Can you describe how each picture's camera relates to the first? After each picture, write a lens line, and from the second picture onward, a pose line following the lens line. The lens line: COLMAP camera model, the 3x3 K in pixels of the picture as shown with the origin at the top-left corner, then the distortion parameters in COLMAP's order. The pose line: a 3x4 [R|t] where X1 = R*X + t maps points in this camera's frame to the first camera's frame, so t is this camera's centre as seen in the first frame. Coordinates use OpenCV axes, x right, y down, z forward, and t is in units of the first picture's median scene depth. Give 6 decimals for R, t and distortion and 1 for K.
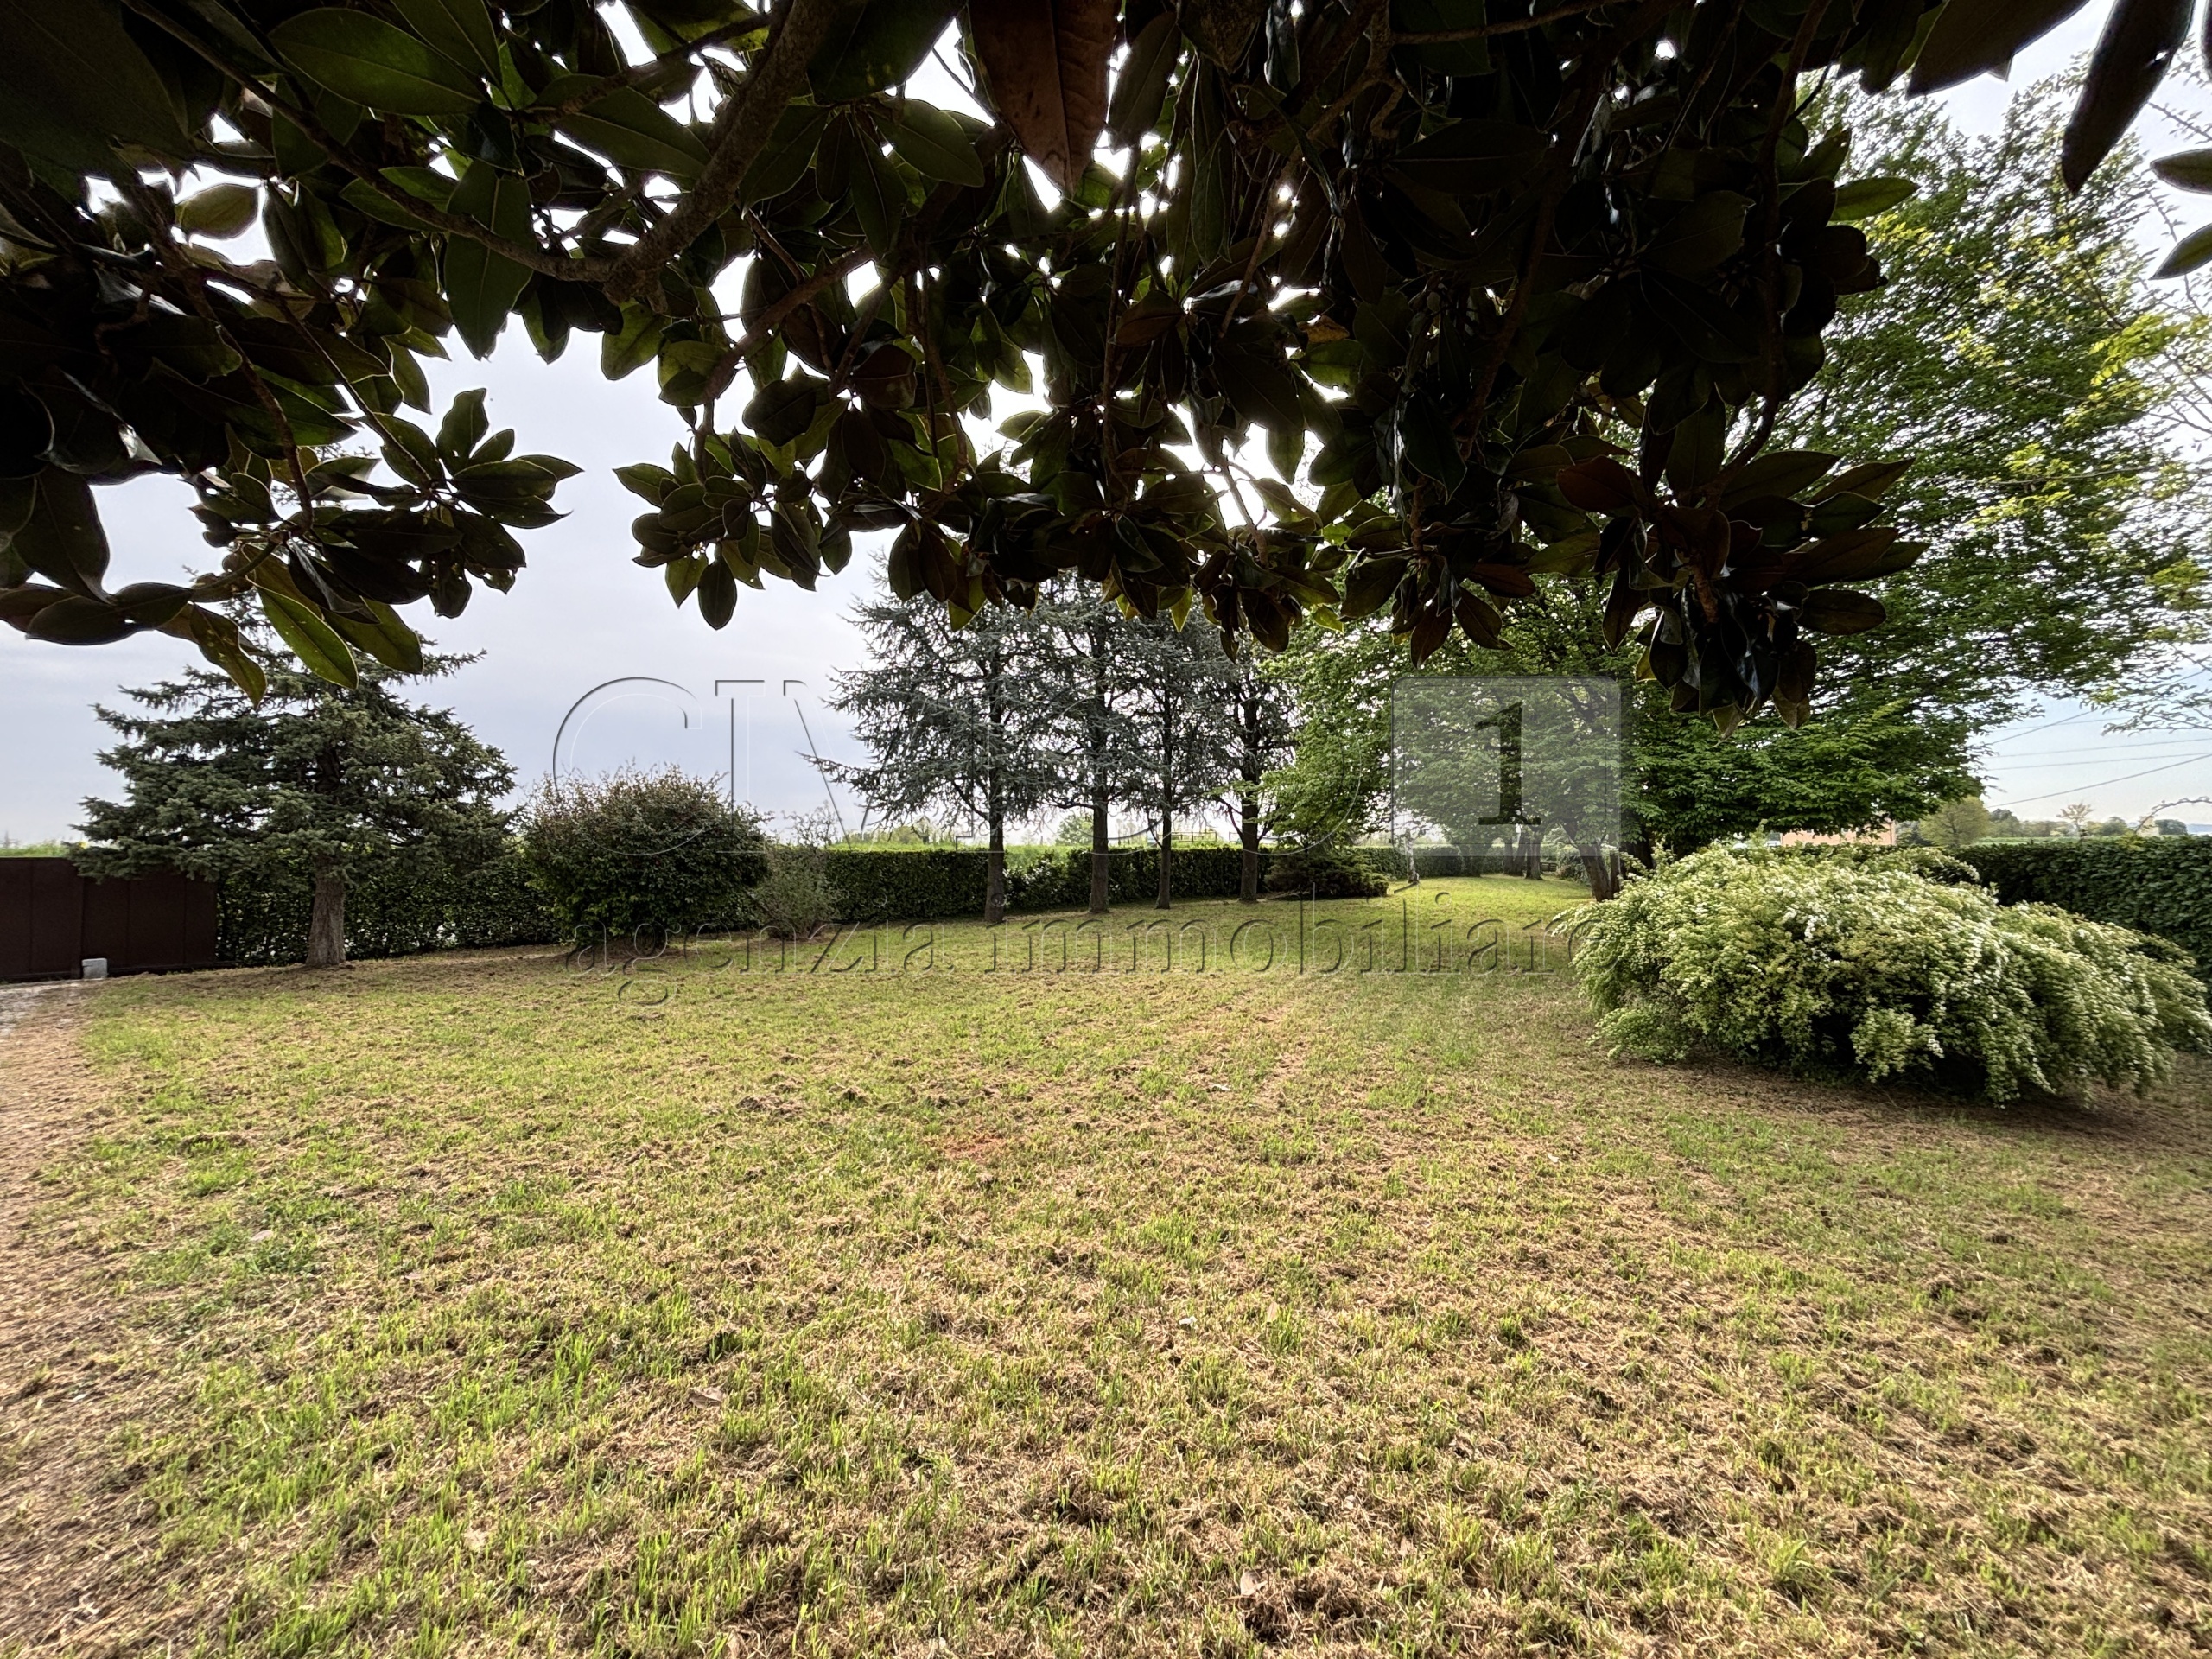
lens RADIAL K [[878.5, 0, 1106.0], [0, 878.5, 829.5], [0, 0, 1]] dist [-0.000130, -0.000032]
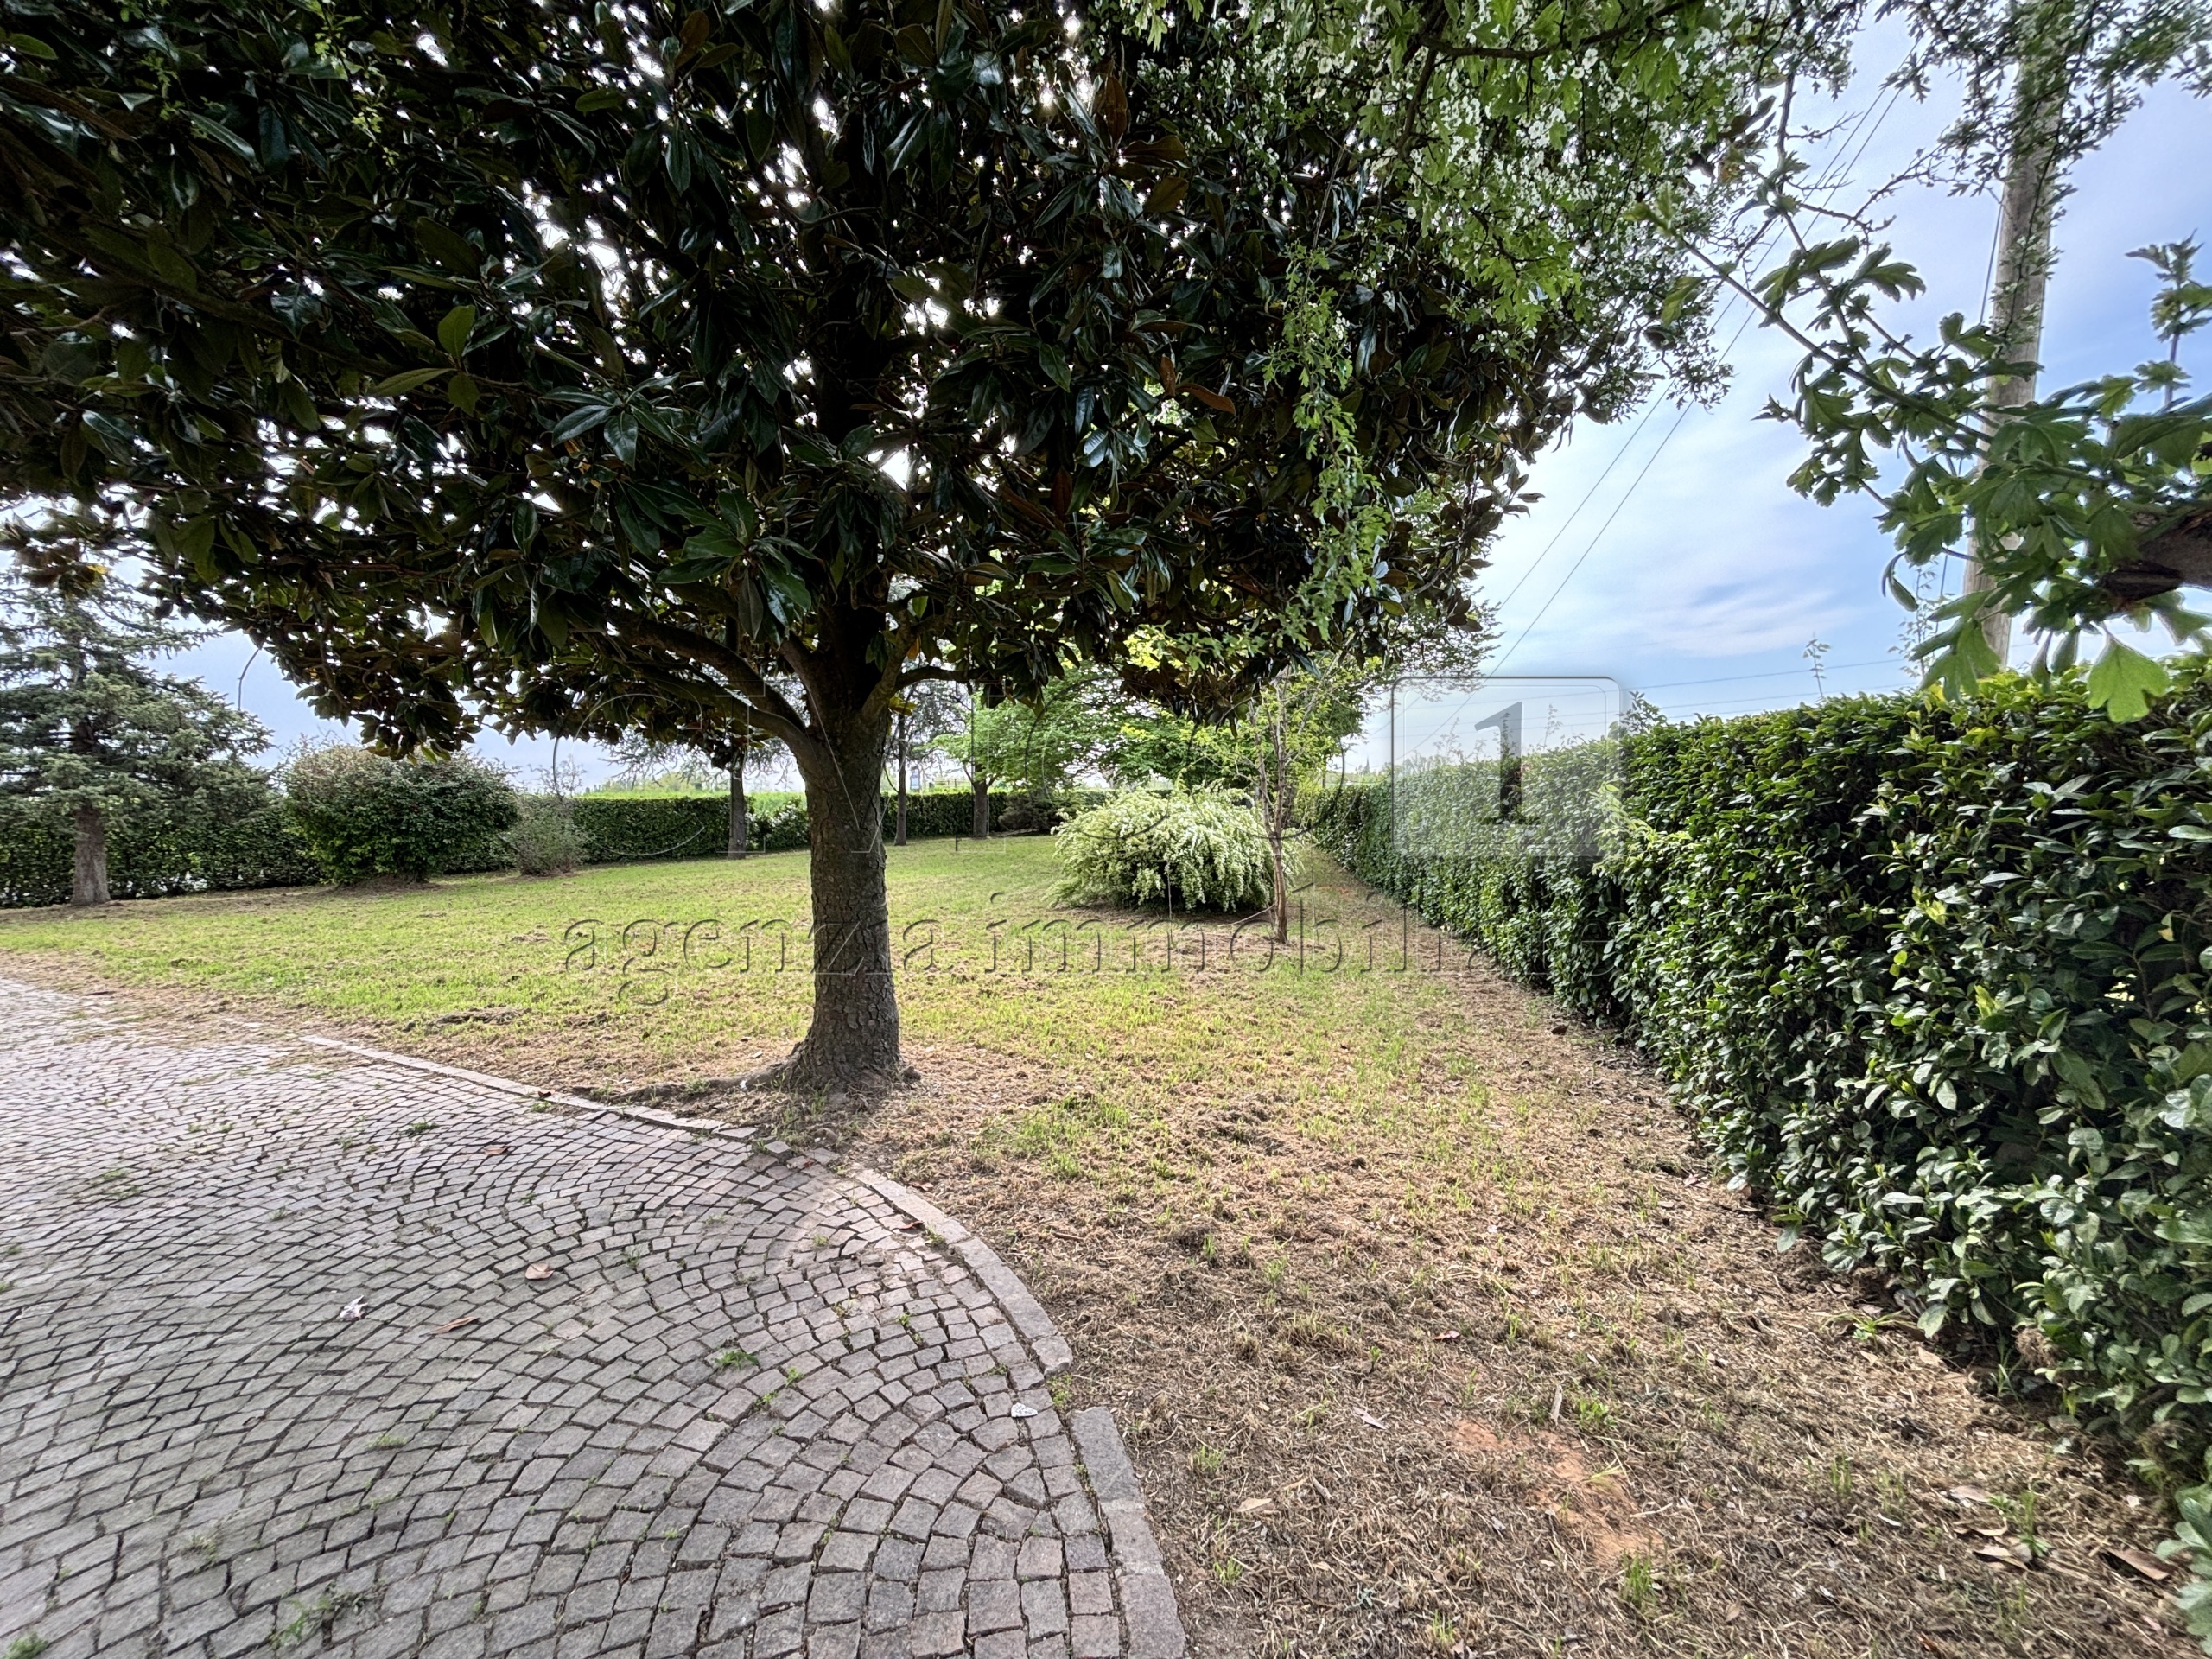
lens RADIAL K [[878.5, 0, 1106.0], [0, 878.5, 829.5], [0, 0, 1]] dist [-0.000130, -0.000032]
pose [[0.972999, -0.020196, 0.229923, 0.130214], [0.005639, 0.997947, 0.063793, -0.007860], [-0.230740, -0.060774, 0.971116, -0.386445]]
